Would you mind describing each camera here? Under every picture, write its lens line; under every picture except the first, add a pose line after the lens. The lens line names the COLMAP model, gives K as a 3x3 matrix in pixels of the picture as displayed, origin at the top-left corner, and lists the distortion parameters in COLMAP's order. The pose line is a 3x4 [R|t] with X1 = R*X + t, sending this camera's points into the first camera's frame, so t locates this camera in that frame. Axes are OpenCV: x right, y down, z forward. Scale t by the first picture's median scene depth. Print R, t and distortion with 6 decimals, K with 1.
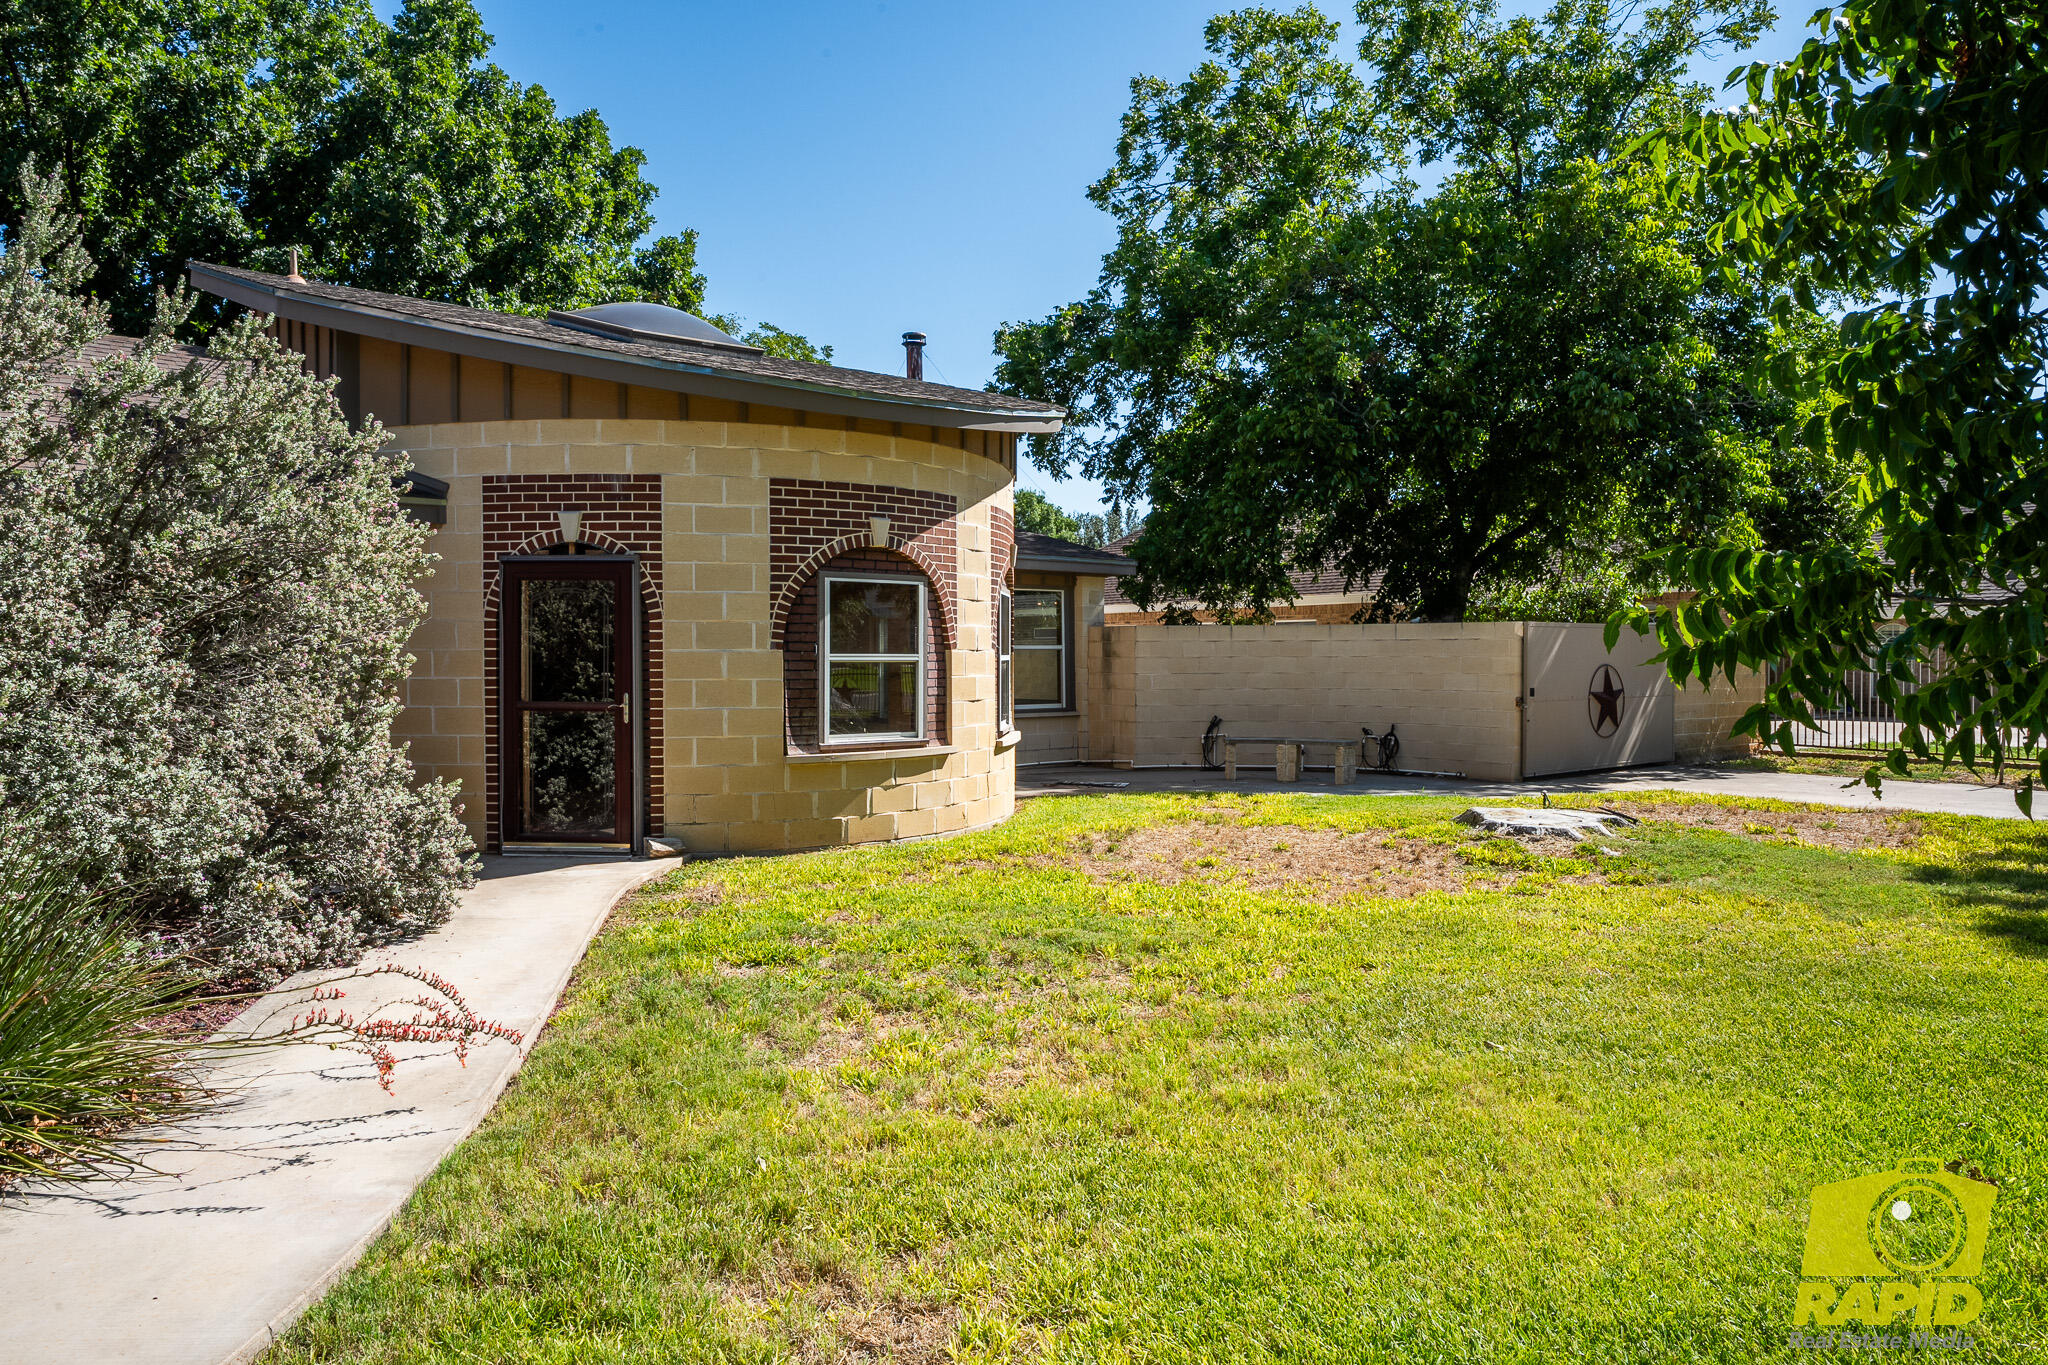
lens RADIAL K [[1417.0, 0, 1024.0], [0, 1417.0, 682.5], [0, 0, 1]] dist [-0.001353, -0.000402]
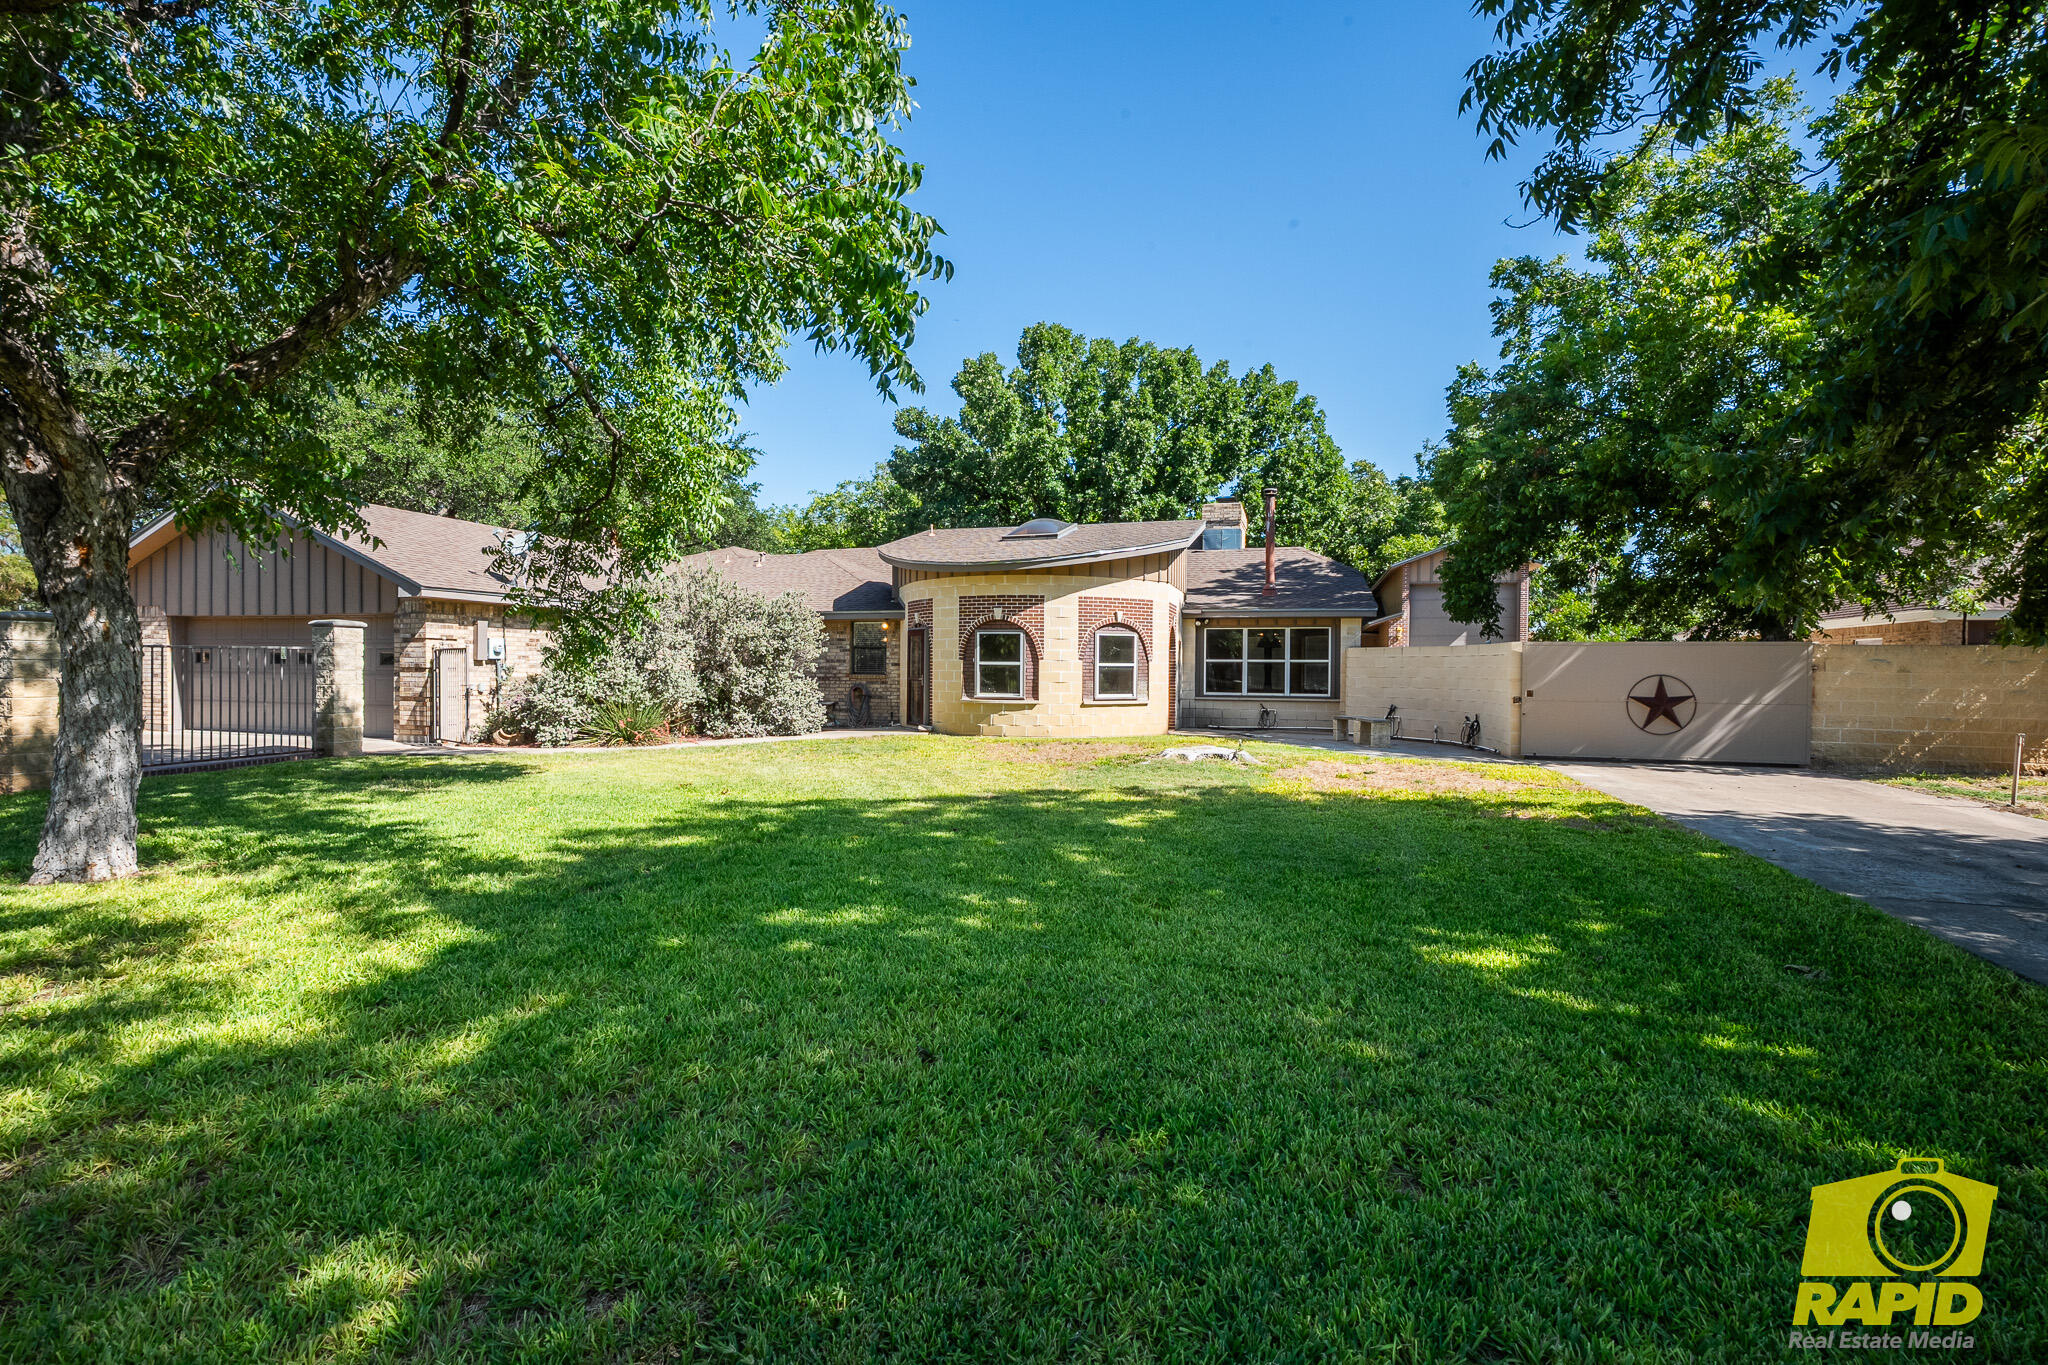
lens RADIAL K [[885.9, 0, 1024.0], [0, 885.9, 682.5], [0, 0, 1]] dist [0.009058, -0.000073]
pose [[0.530514, 0.021014, -0.847416, 1.253472], [-0.026836, 0.999608, 0.007988, 0.003268], [0.847251, 0.018504, 0.530870, 0.198770]]
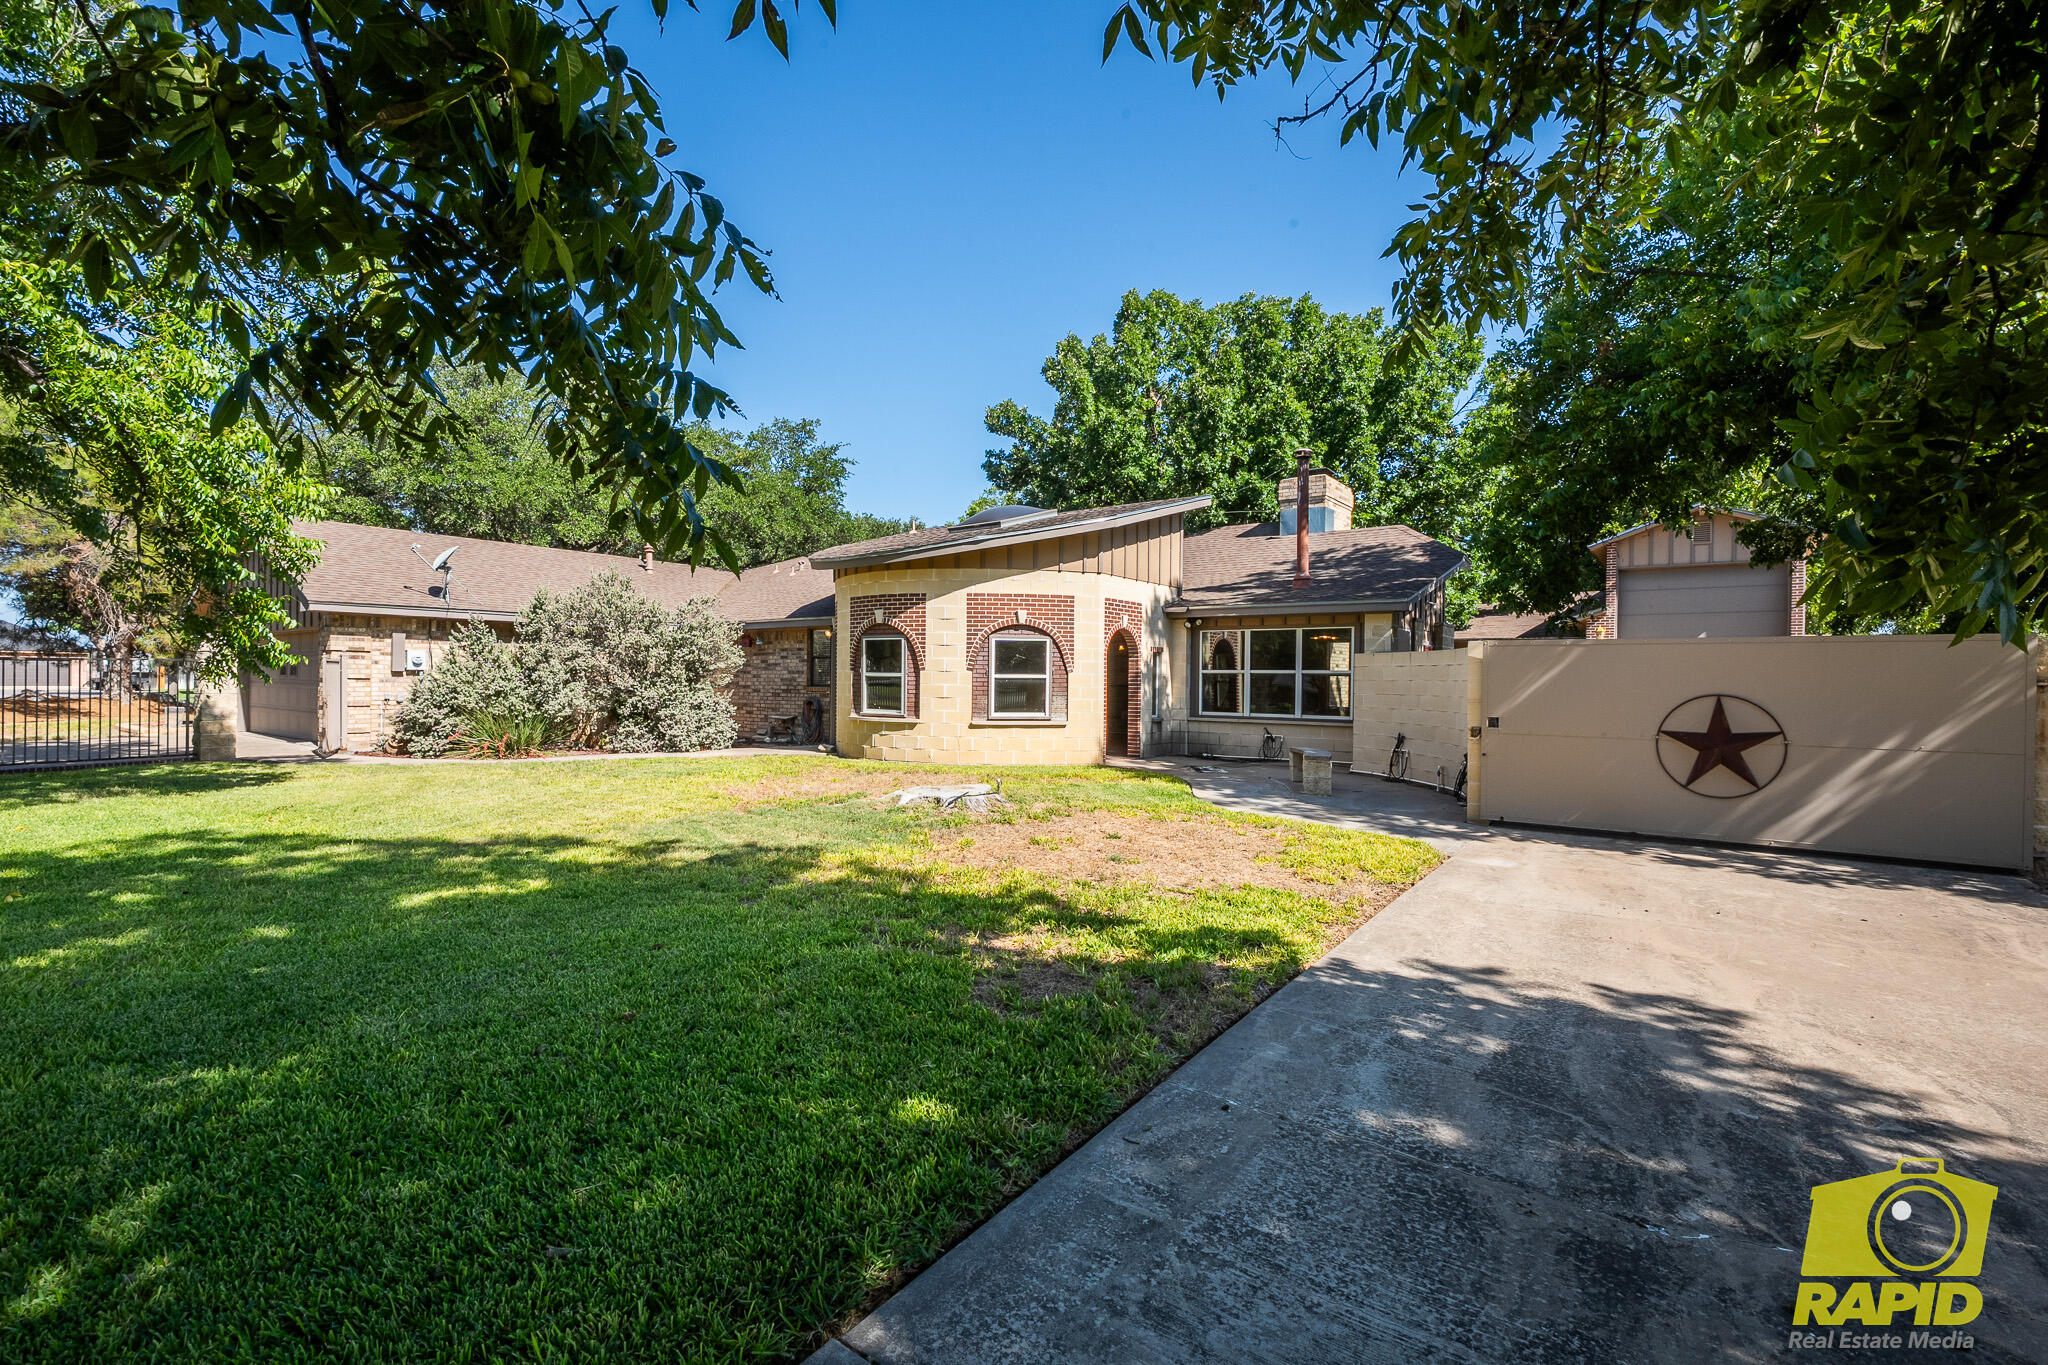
lens RADIAL K [[885.9, 0, 1024.0], [0, 885.9, 682.5], [0, 0, 1]] dist [0.009058, -0.000073]
pose [[0.218528, 0.010271, -0.975777, 1.251513], [-0.030919, 0.999515, 0.003597, -0.016417], [0.975341, 0.029384, 0.218740, 0.912568]]
